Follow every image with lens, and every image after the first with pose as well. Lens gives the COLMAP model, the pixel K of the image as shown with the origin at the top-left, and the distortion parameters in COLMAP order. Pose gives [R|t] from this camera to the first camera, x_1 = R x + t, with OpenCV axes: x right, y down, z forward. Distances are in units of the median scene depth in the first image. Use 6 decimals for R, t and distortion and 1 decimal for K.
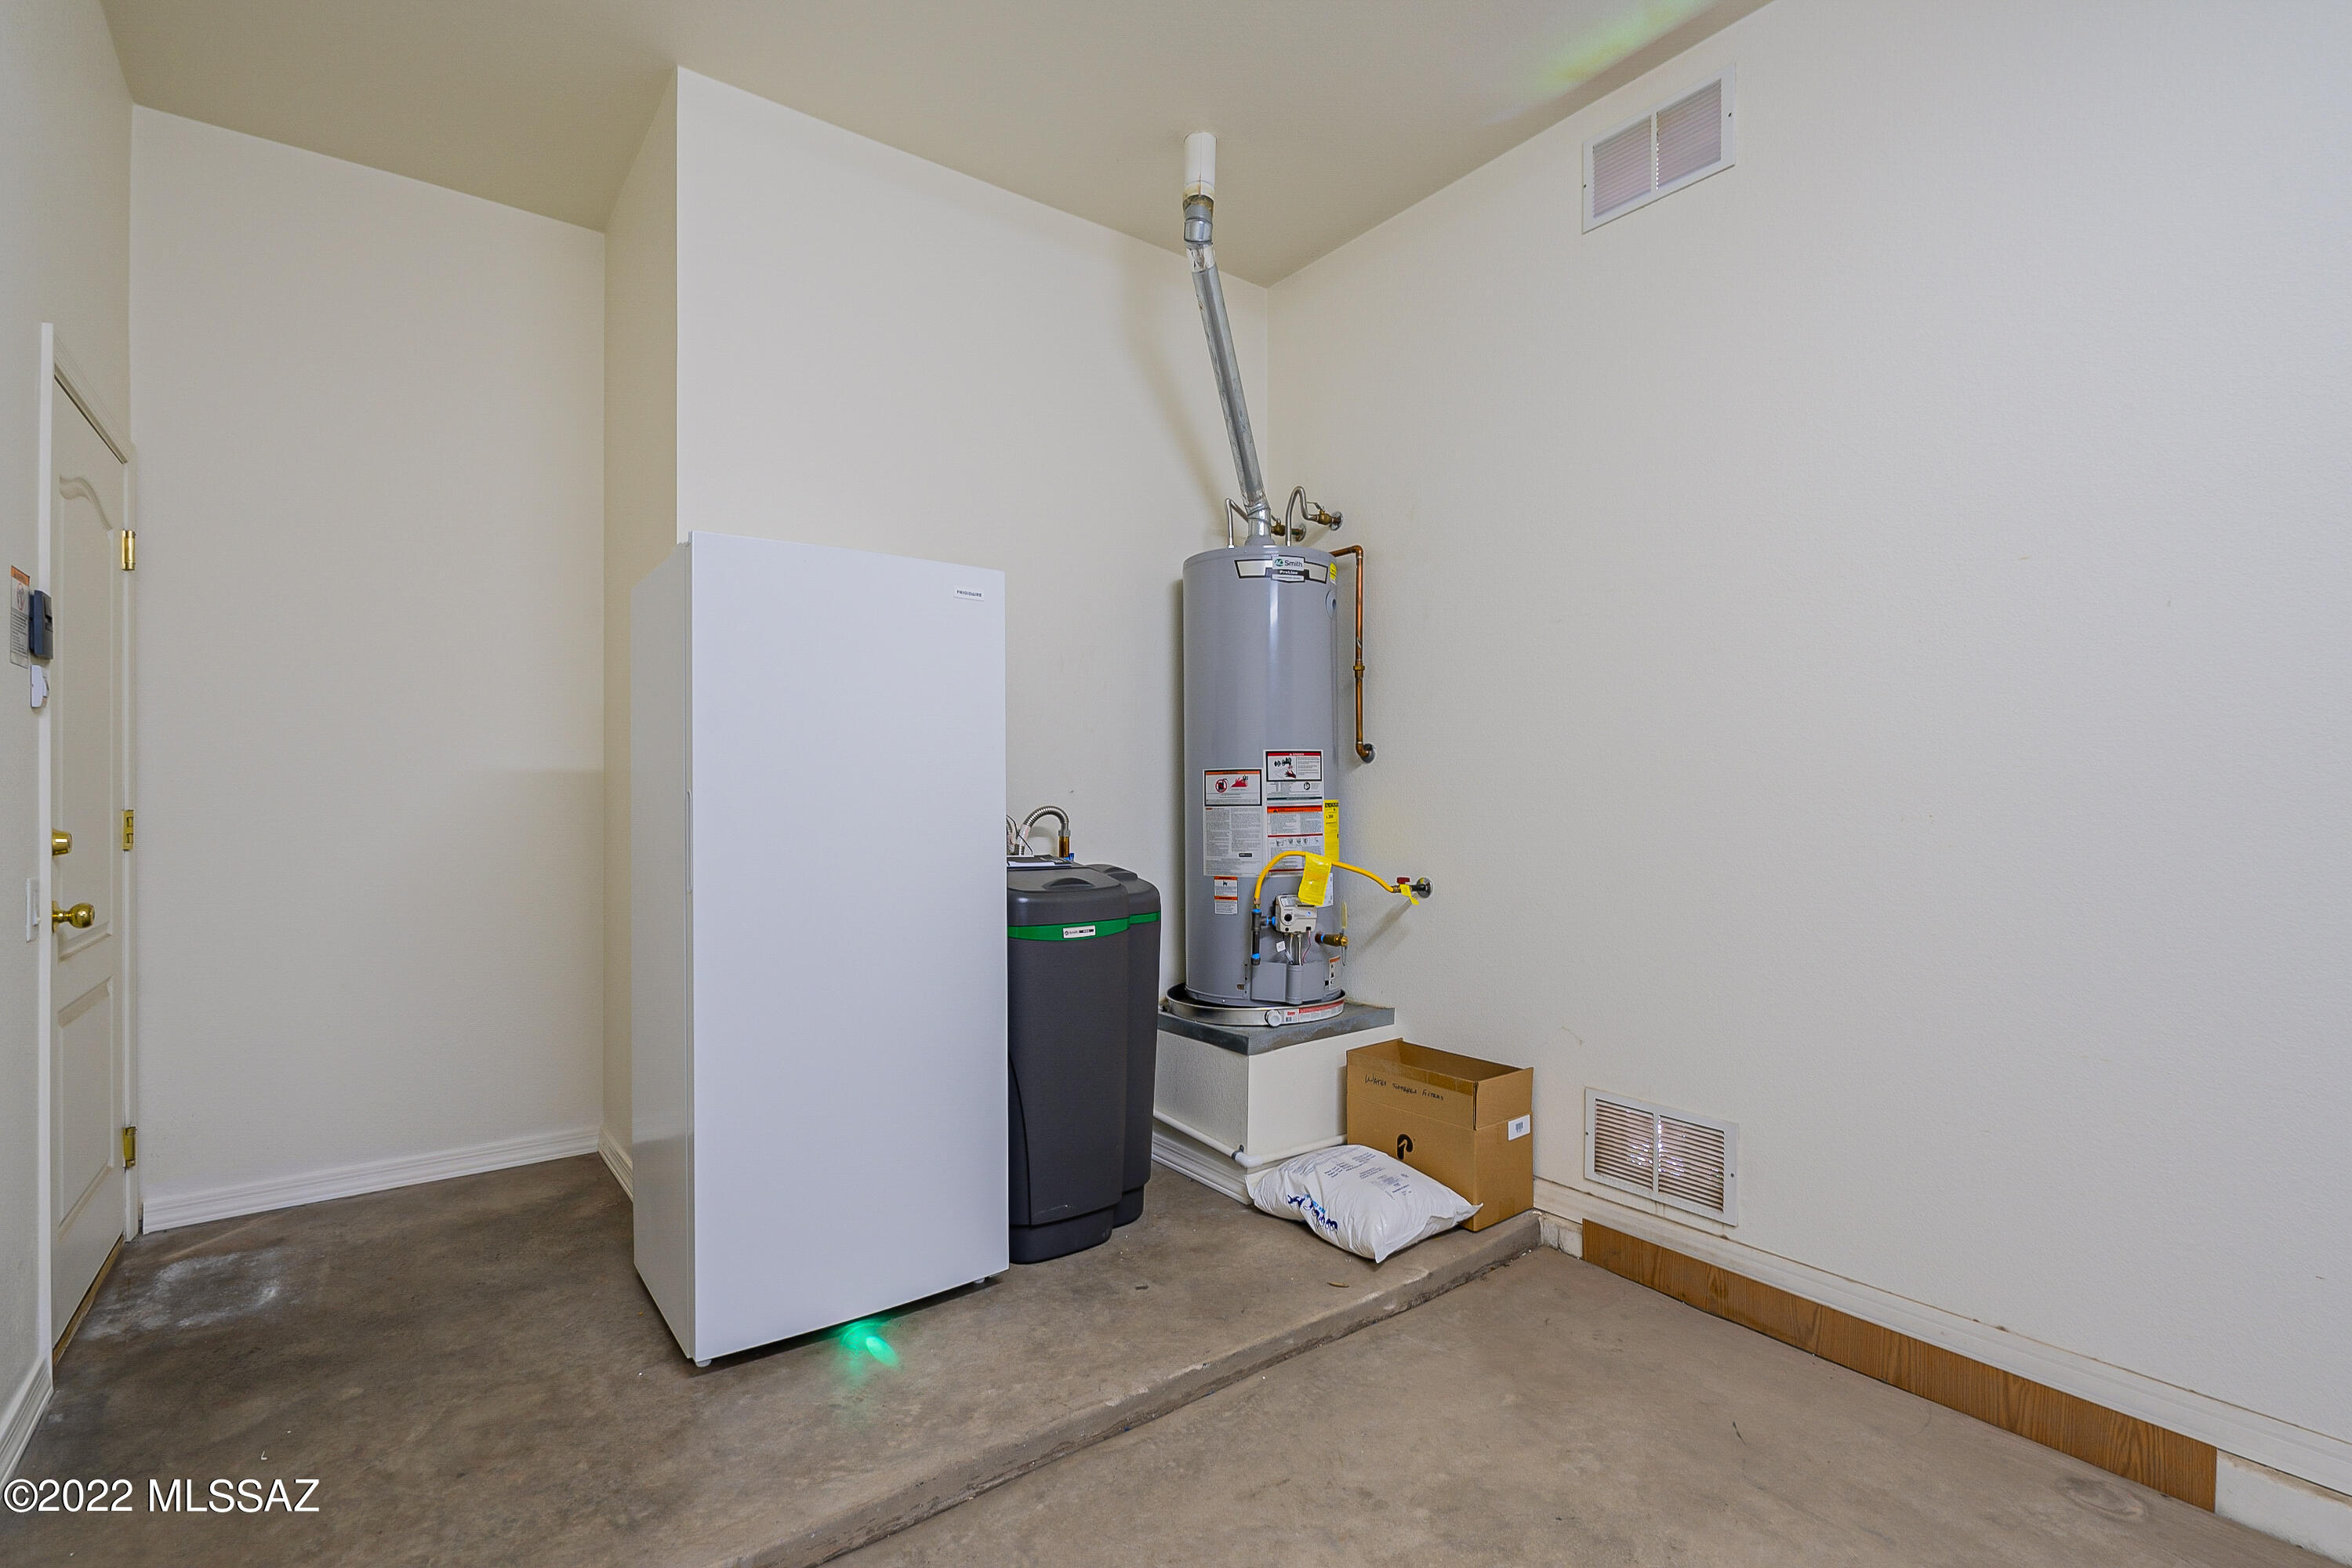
lens RADIAL K [[1067.0, 0, 1161.5], [0, 1067.0, 798.7], [0, 0, 1]] dist [-0.005048, 0.002043]
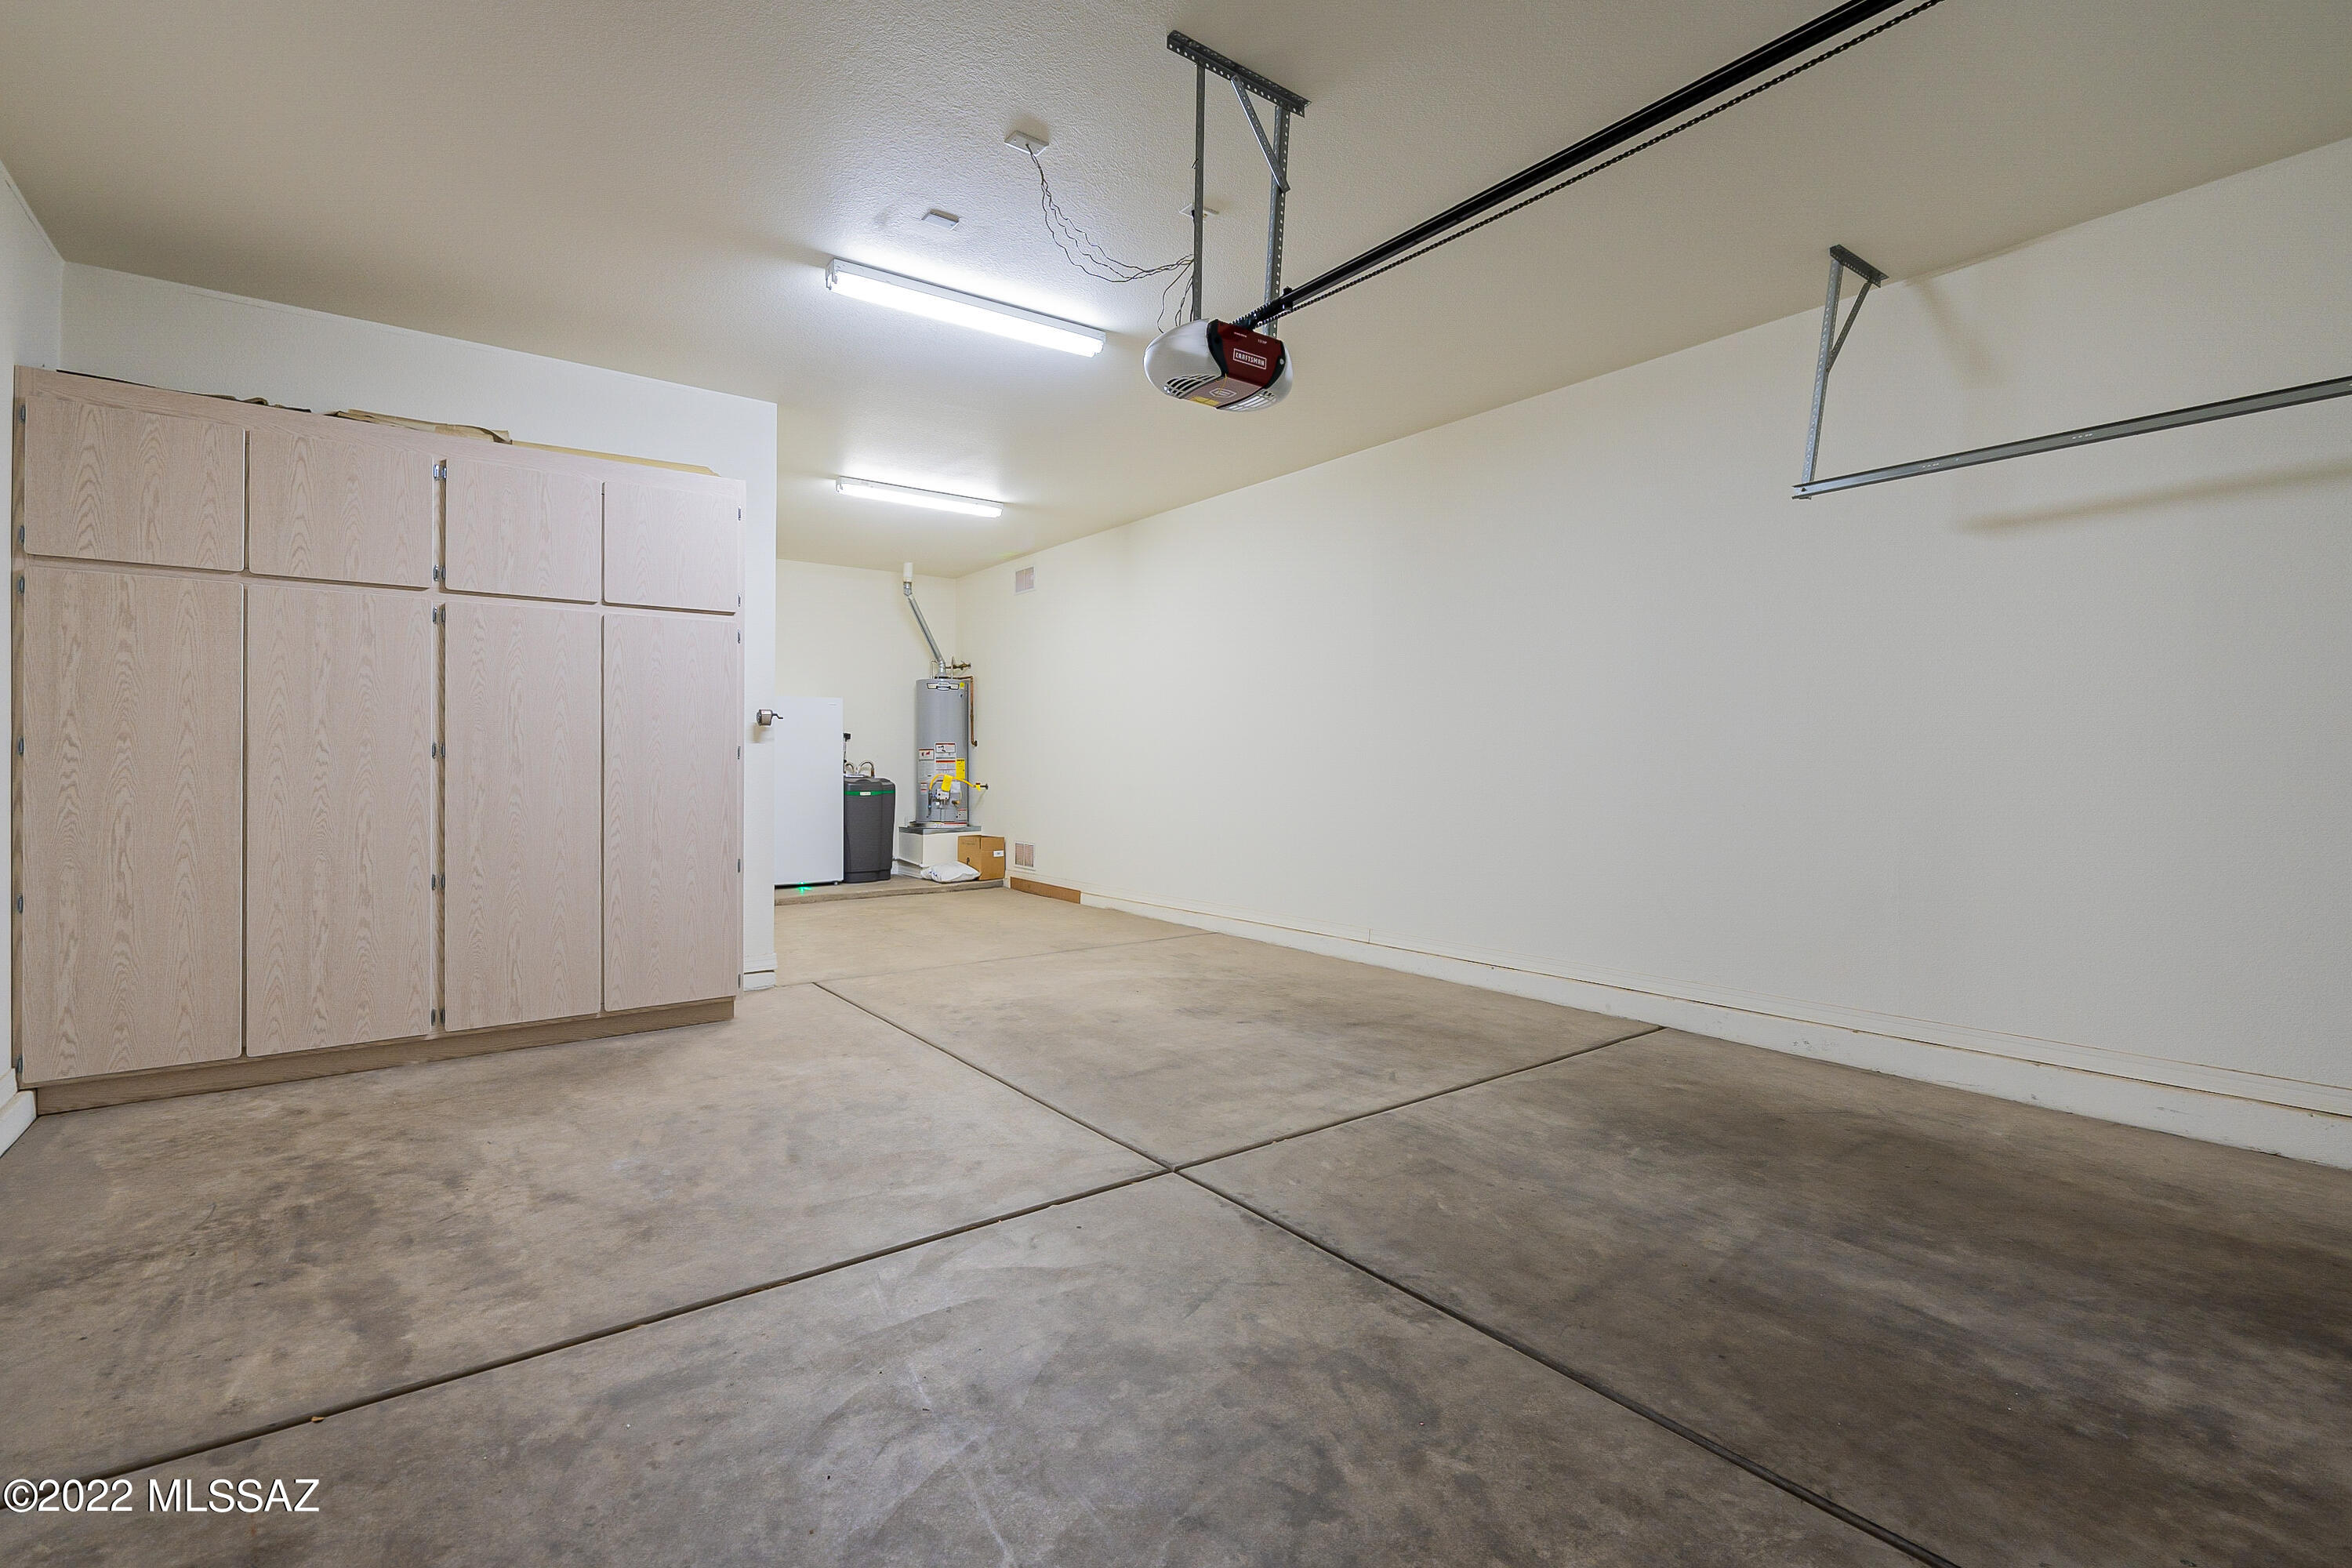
lens RADIAL K [[1067.0, 0, 1191.3], [0, 1067.0, 761.8], [0, 0, 1]] dist [-0.005048, 0.002043]
pose [[0.999997, -0.001883, 0.001721, 0.890841], [0.001908, 0.999889, -0.014749, 0.061633], [-0.001693, 0.014752, 0.999890, -2.288485]]
